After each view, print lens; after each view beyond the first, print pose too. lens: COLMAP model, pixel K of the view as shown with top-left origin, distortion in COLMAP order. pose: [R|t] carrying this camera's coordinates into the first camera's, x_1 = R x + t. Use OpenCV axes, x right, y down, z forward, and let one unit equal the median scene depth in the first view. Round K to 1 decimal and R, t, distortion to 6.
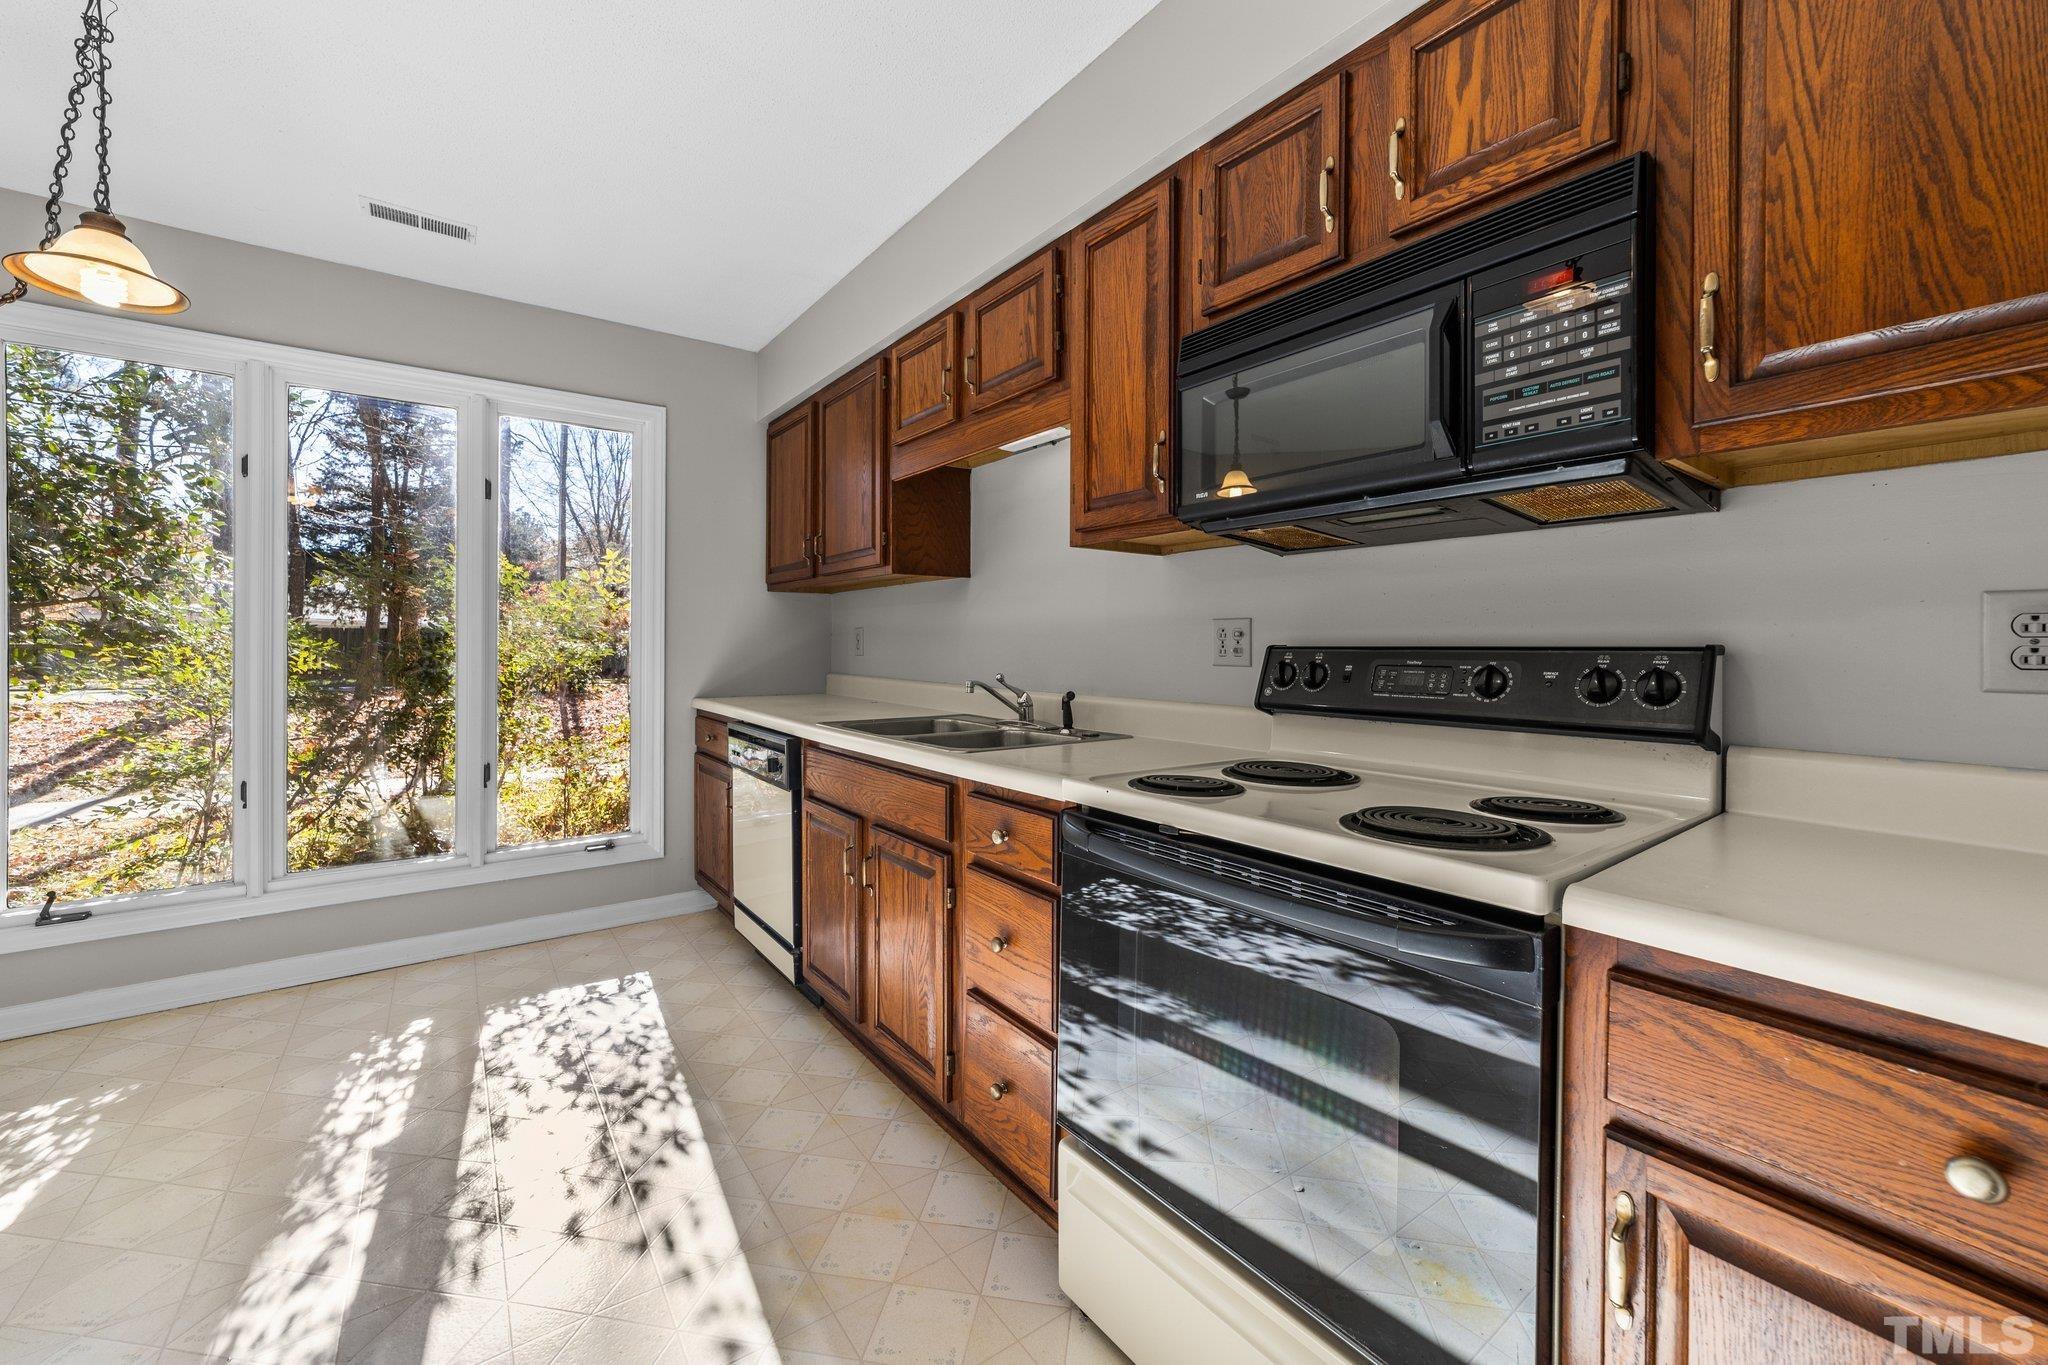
lens RADIAL K [[802.8, 0, 1023.1], [0, 802.8, 639.8], [0, 0, 1]] dist [0.000295, -0.000052]
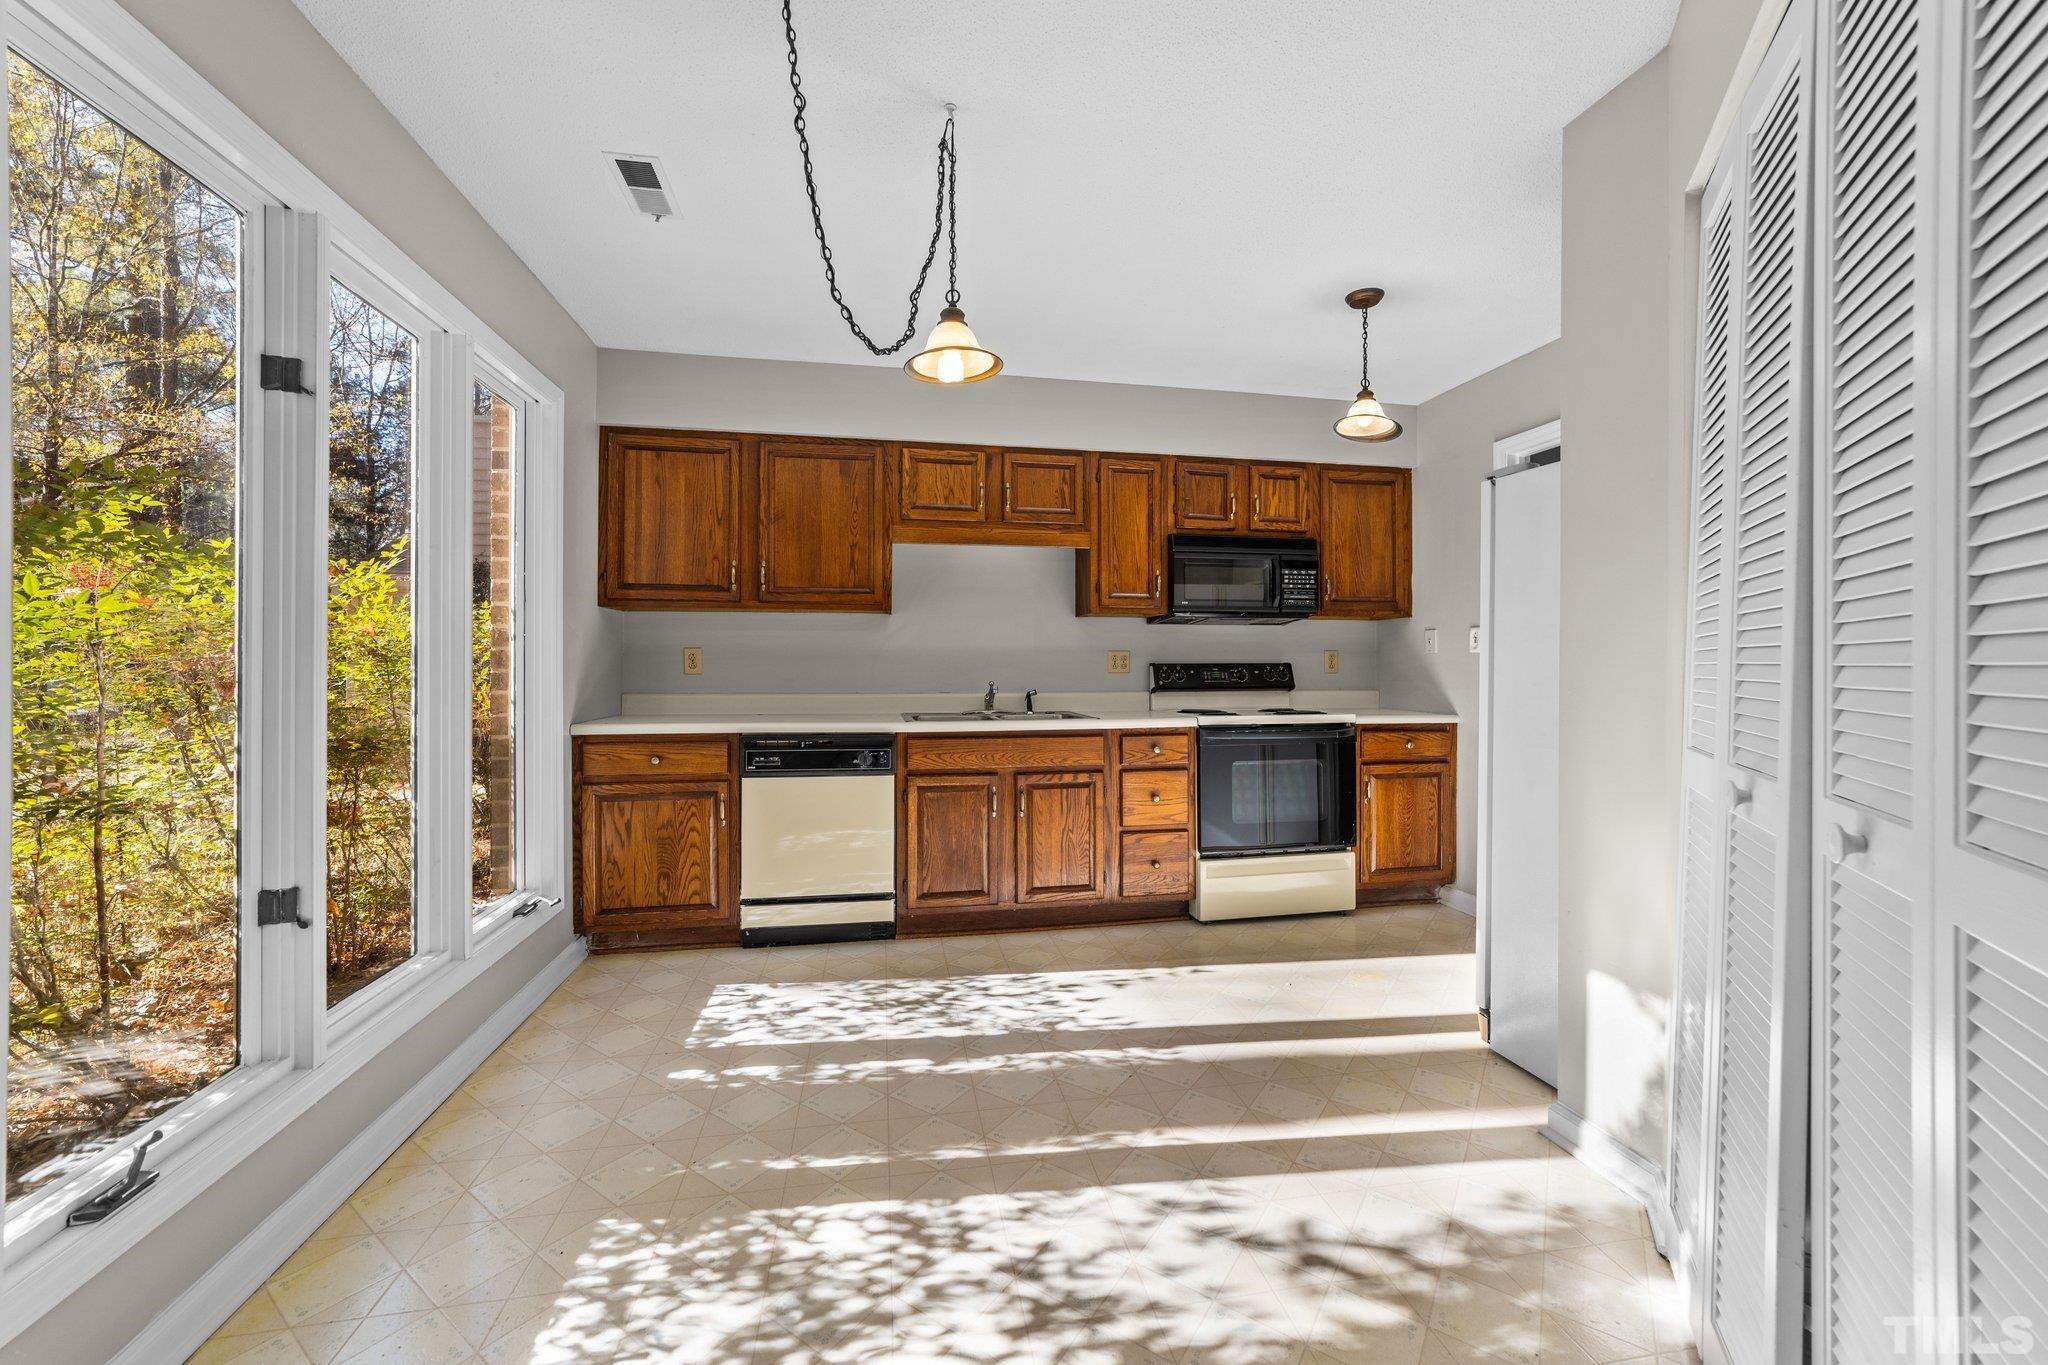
lens RADIAL K [[771.0, 0, 1022.9], [0, 771.0, 661.9], [0, 0, 1]] dist [-0.000463, -0.000012]
pose [[0.436718, -0.002740, 0.899594, -1.802443], [-0.004960, 0.999973, 0.005453, -0.006852], [-0.899585, -0.006844, 0.436693, 0.346832]]
